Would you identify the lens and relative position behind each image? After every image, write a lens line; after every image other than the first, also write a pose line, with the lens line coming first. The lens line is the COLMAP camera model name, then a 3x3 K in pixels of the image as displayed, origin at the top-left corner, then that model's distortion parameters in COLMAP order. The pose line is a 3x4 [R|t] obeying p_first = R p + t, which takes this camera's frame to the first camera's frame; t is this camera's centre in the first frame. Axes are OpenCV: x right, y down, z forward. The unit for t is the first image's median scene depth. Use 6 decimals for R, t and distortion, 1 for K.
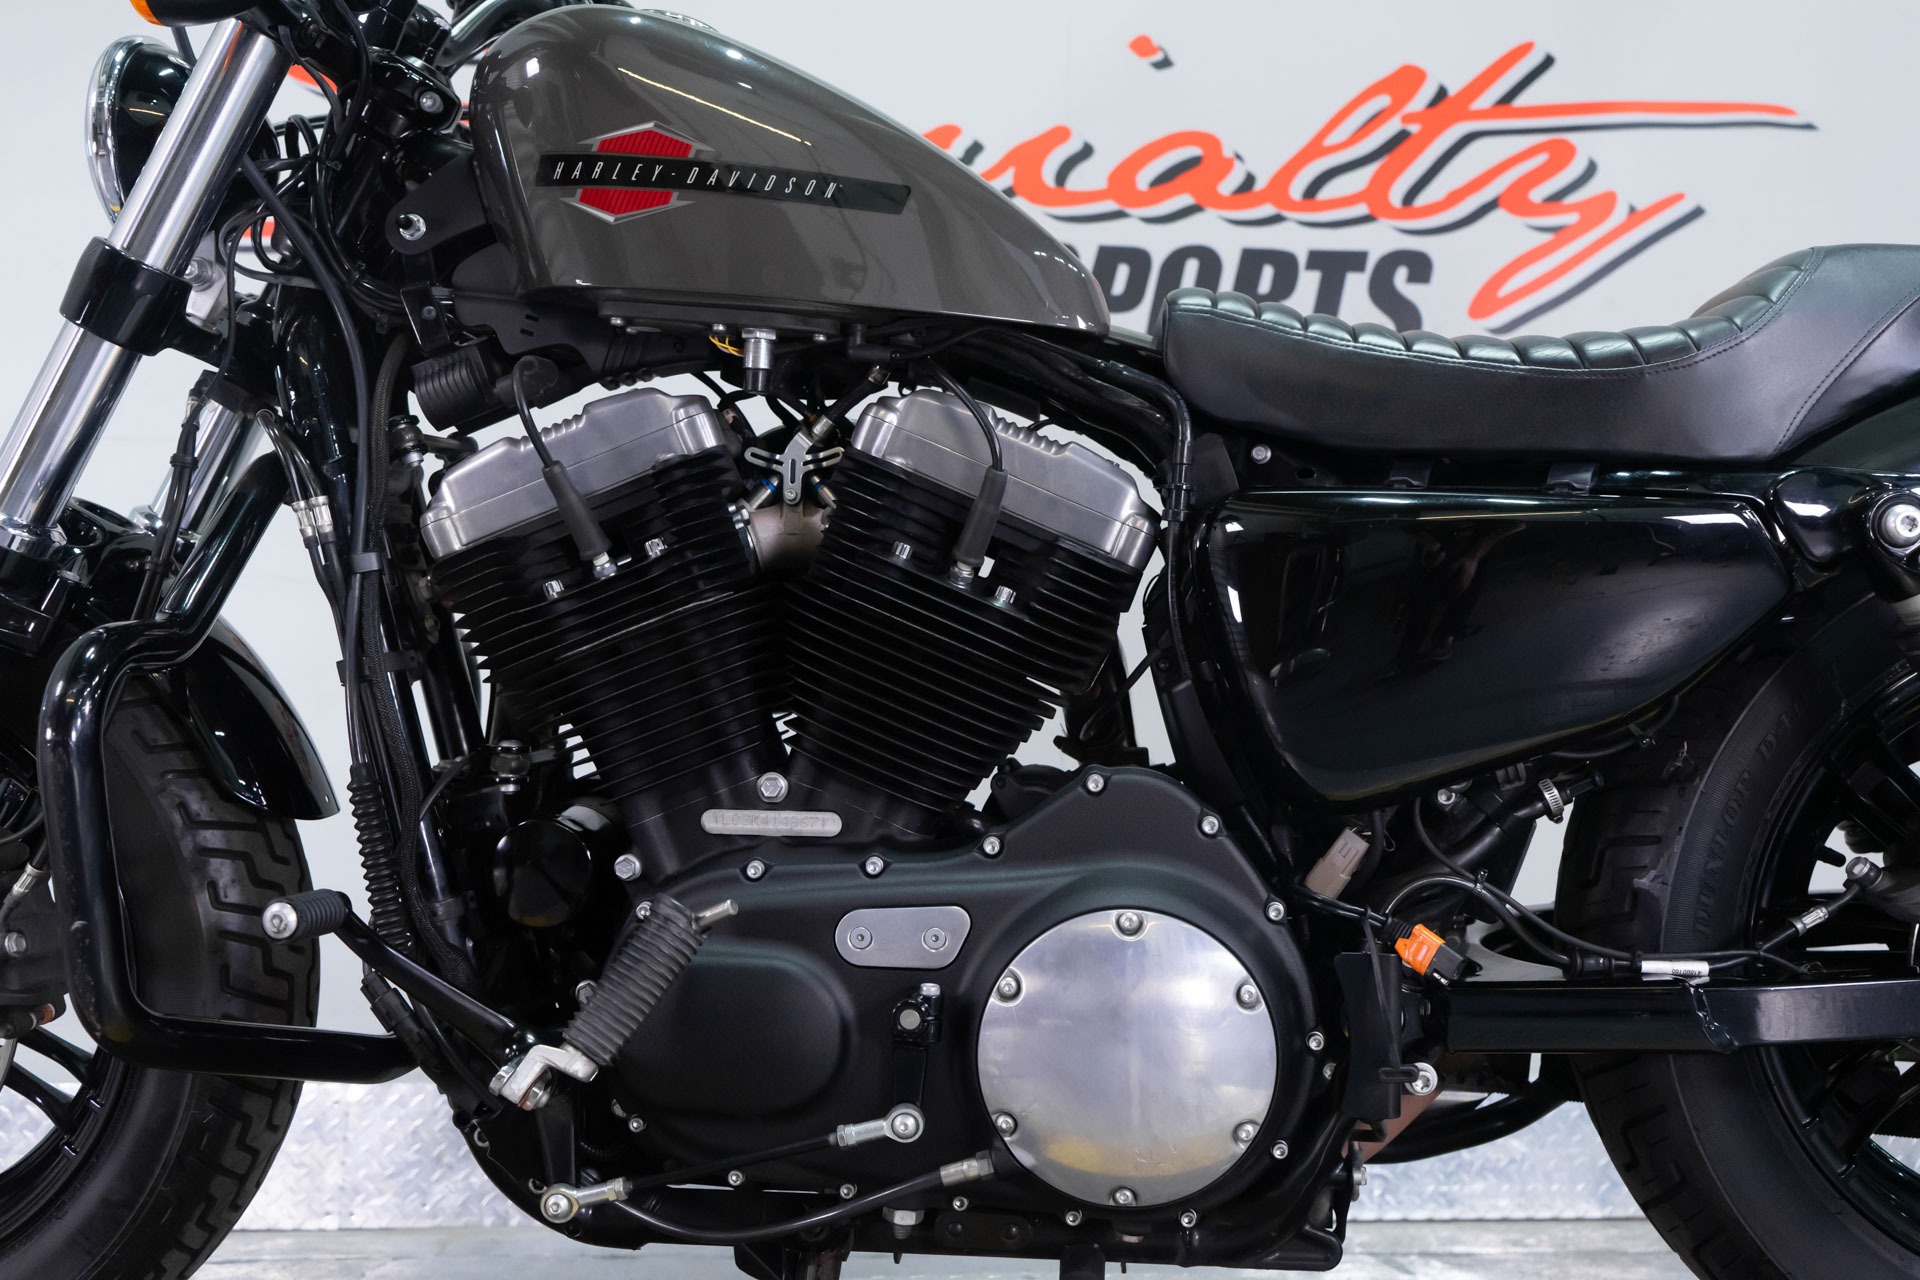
lens RADIAL K [[1769.8, 0, 968.1], [0, 1769.8, 644.0], [0, 0, 1]] dist [-0.001187, 0.007016]
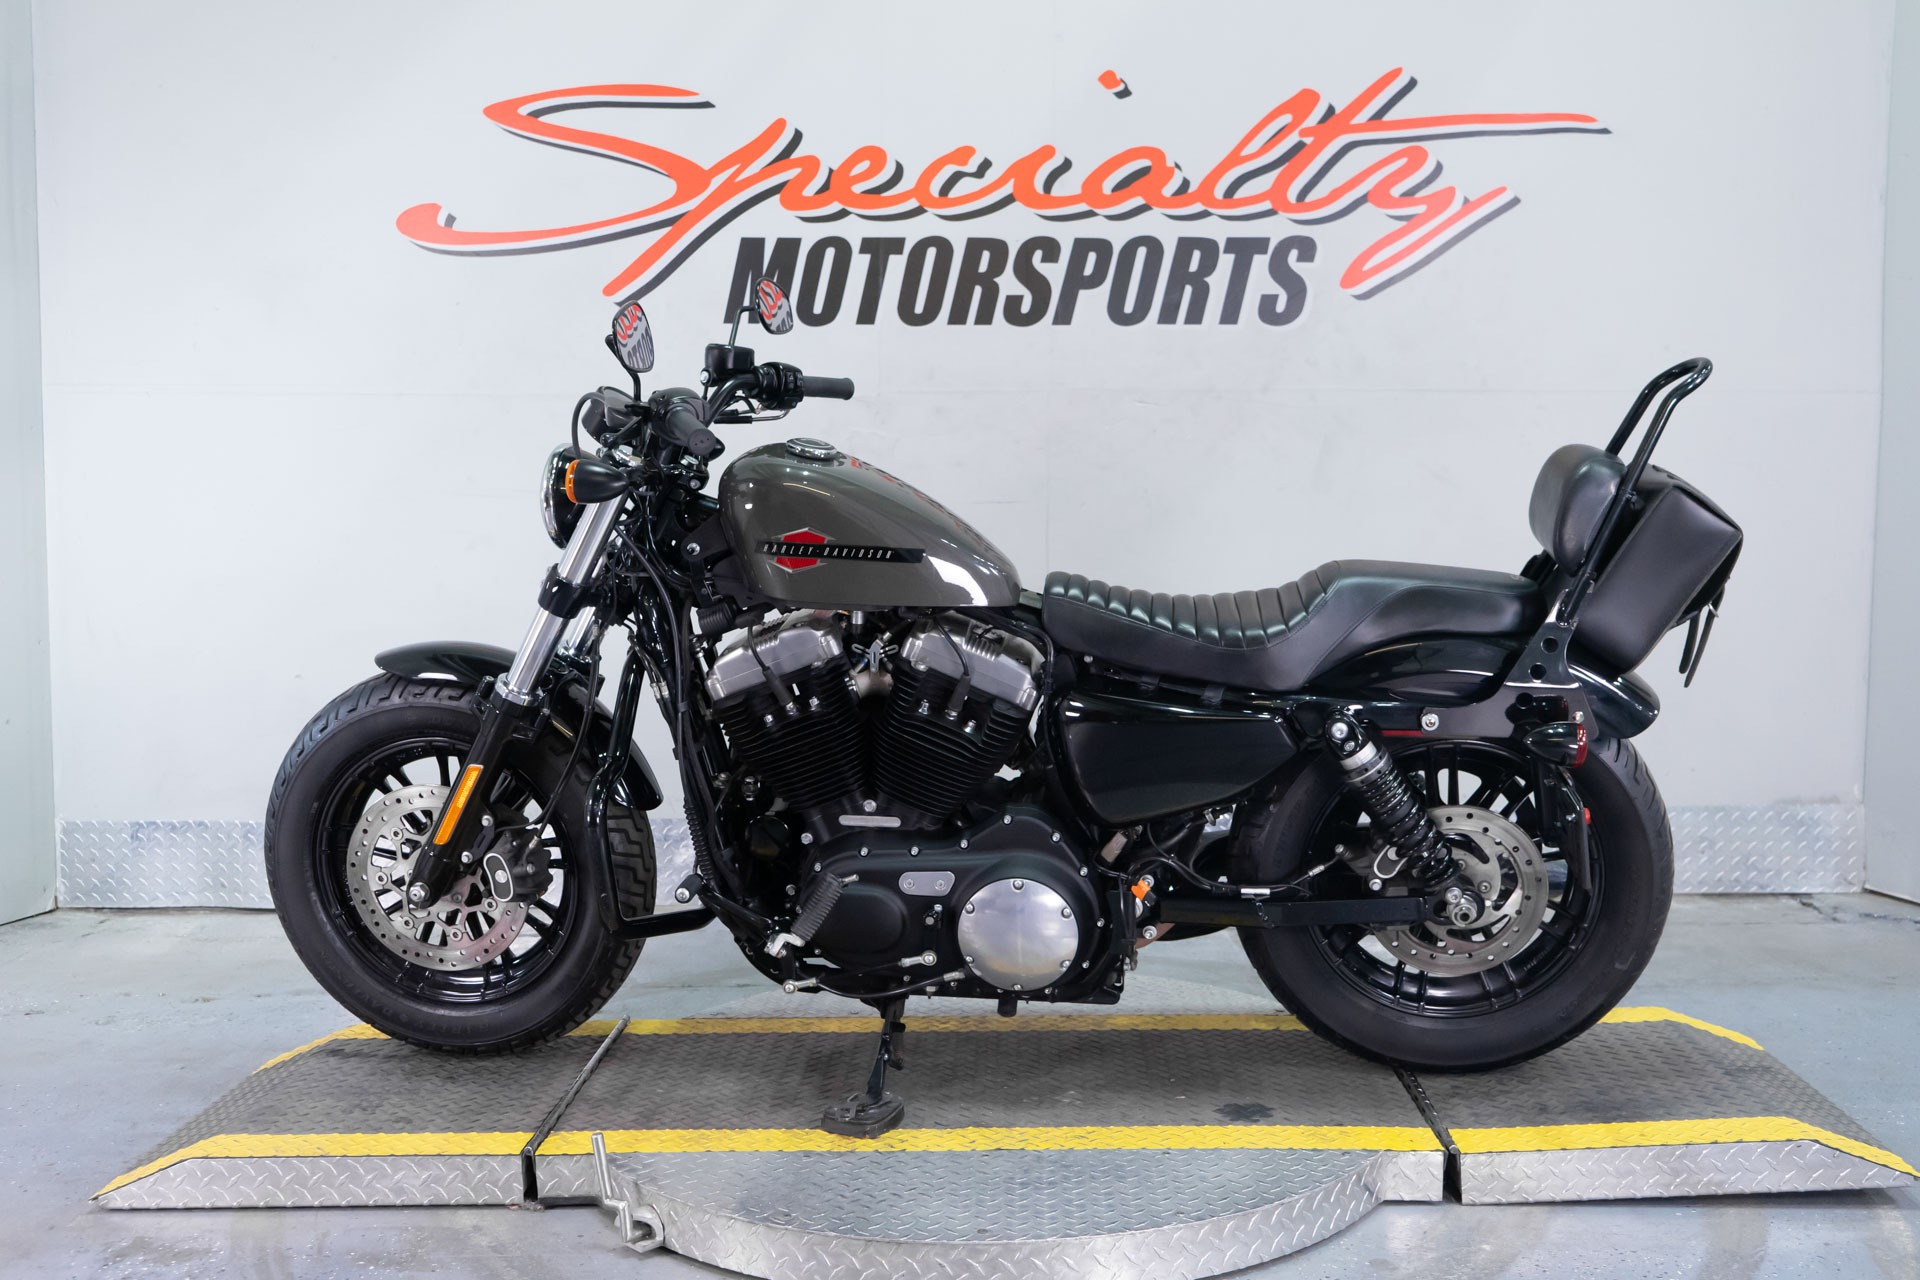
lens RADIAL K [[1831.9, 0, 959.1], [0, 1831.9, 640.5], [0, 0, 1]] dist [0.011734, 0.007638]
pose [[0.999175, -0.005048, -0.040285, 0.046940], [0.014989, 0.968011, 0.250459, -0.335080], [0.037732, -0.250857, 0.967289, -0.570523]]
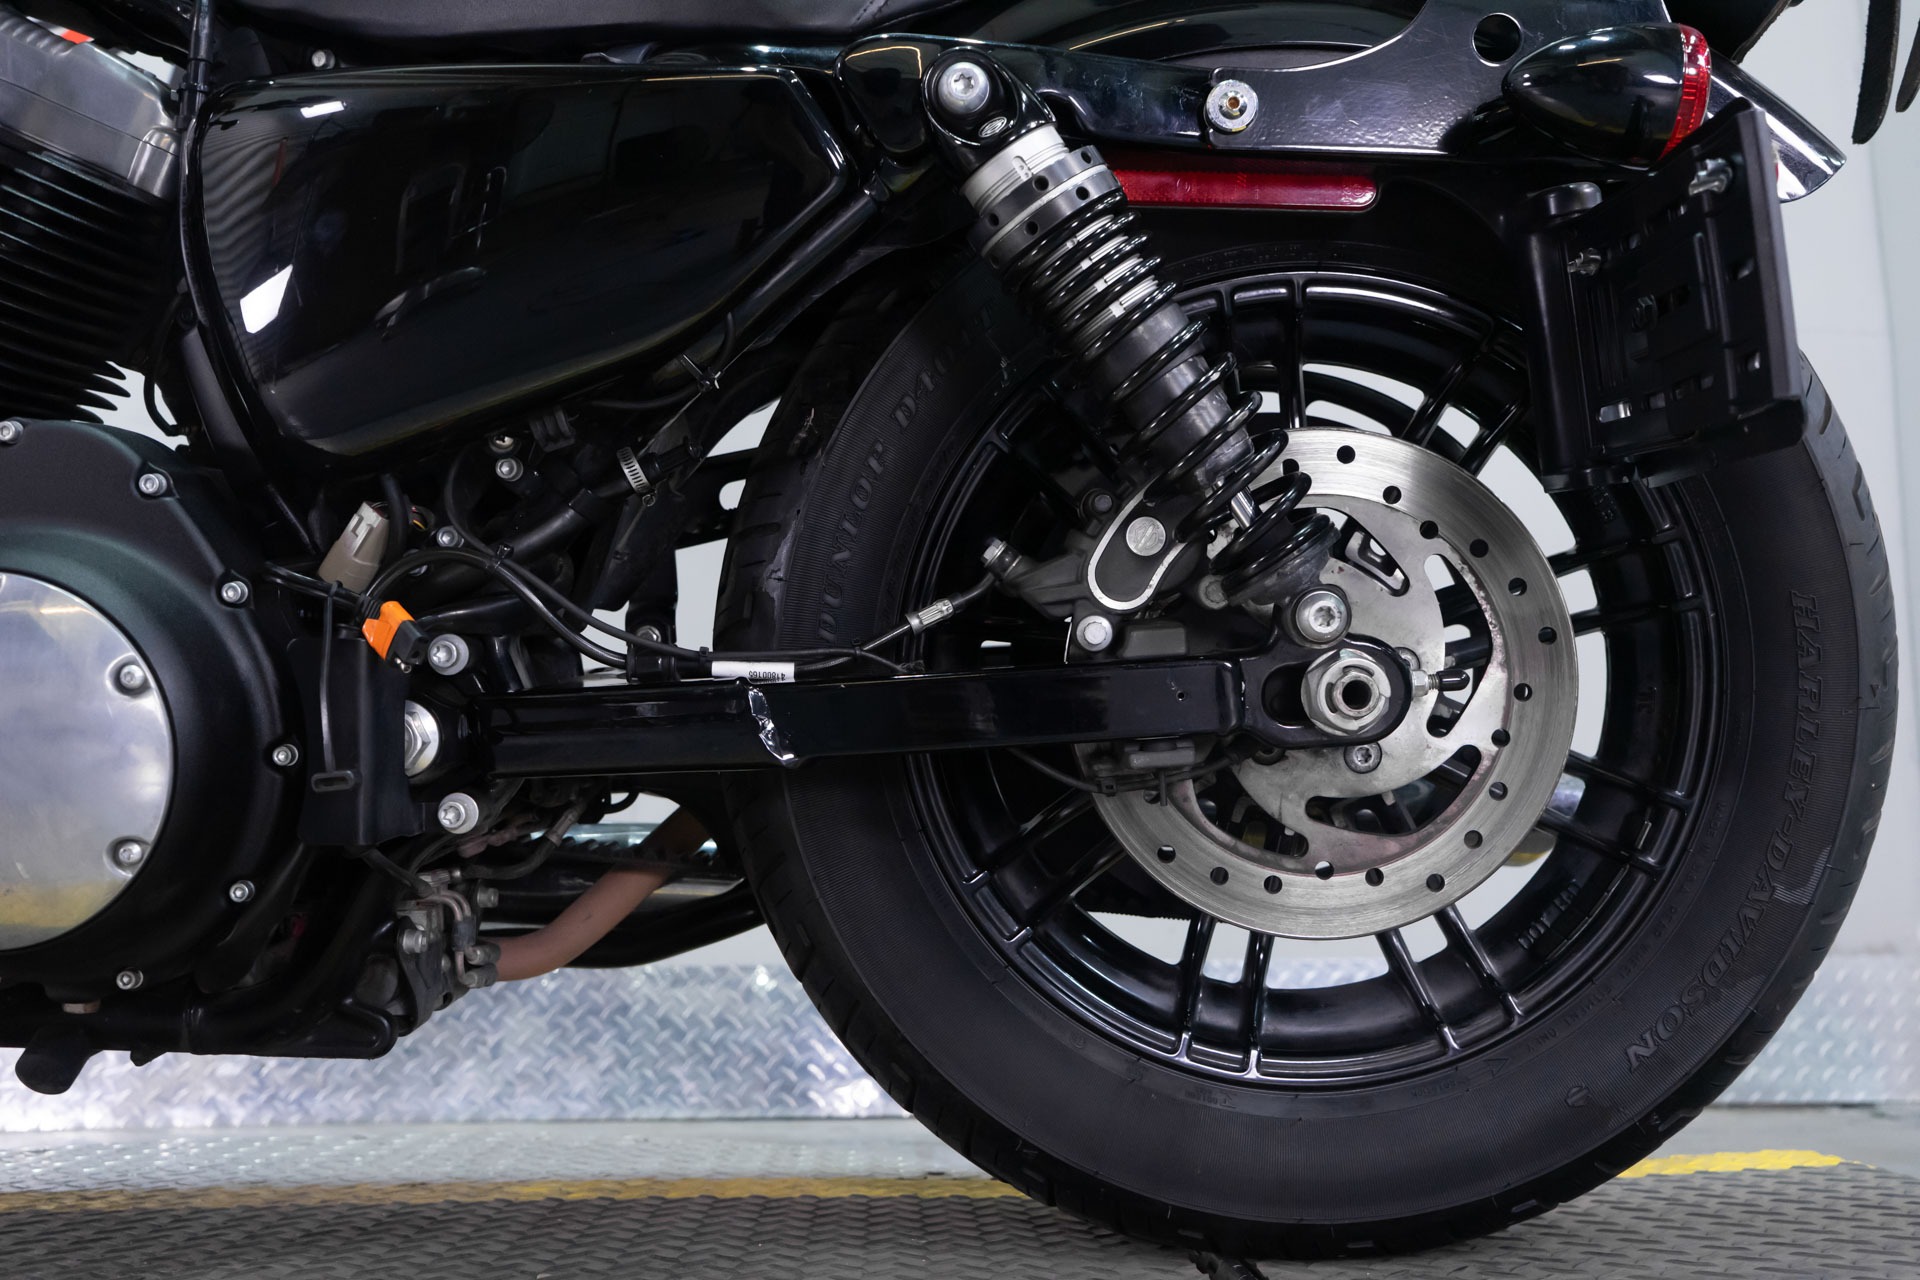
lens RADIAL K [[1717.7, 0, 960.0], [0, 1717.7, 640.0], [0, 0, 1]] dist [-0.011922, -0.009758]
pose [[0.999492, 0.005539, 0.031395, 0.207625], [-0.005735, 0.999965, 0.006137, 0.072451], [-0.031360, -0.006314, 0.999488, 0.094907]]
